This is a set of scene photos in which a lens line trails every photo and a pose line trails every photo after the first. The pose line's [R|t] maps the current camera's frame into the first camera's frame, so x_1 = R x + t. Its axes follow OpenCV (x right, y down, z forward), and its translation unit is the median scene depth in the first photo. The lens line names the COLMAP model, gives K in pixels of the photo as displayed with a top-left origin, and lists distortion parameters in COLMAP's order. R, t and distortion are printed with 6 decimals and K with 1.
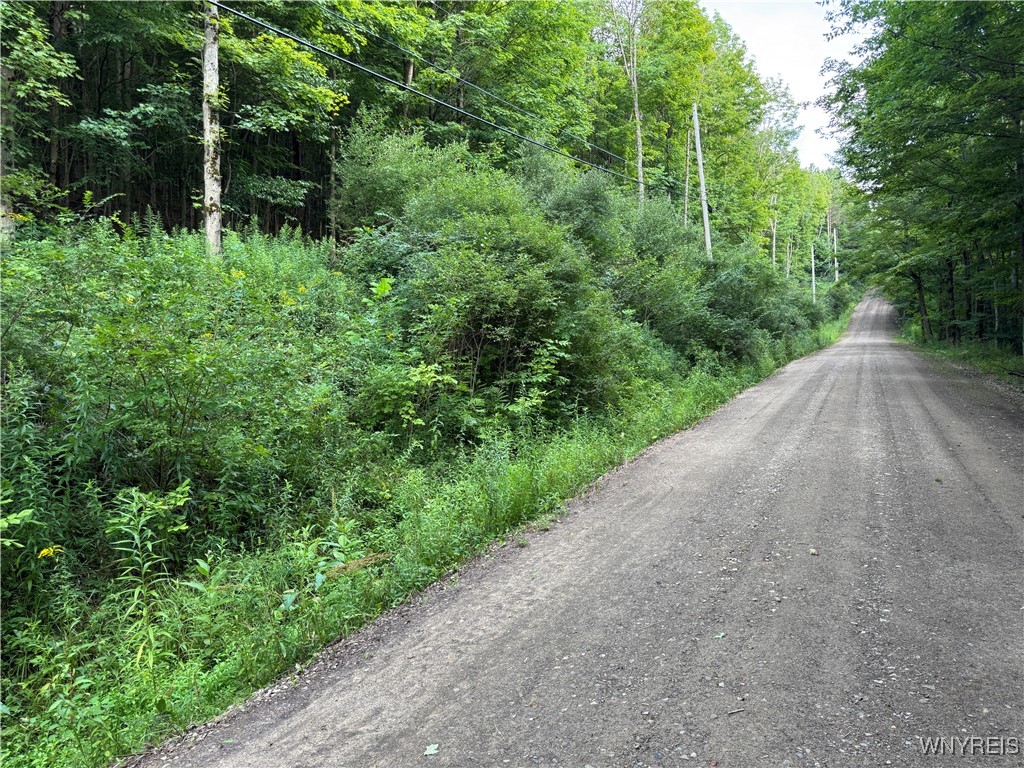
lens RADIAL K [[731.3, 0, 513.6], [0, 731.3, 391.9], [0, 0, 1]] dist [0.090470, -0.134742]
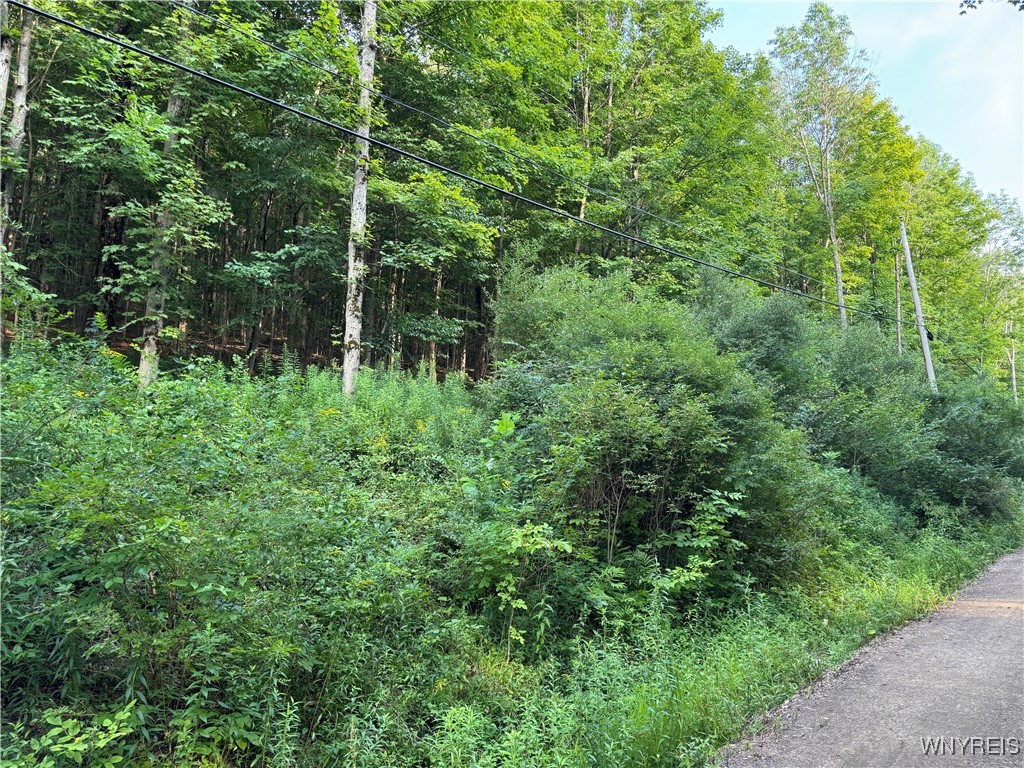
lens RADIAL K [[731.3, 0, 513.6], [0, 731.3, 391.9], [0, 0, 1]] dist [0.090470, -0.134742]
pose [[0.966868, -0.015538, -0.254803, 0.030616], [-0.032510, 0.982524, -0.183276, -0.017575], [0.253198, 0.185488, 0.949466, 0.132173]]
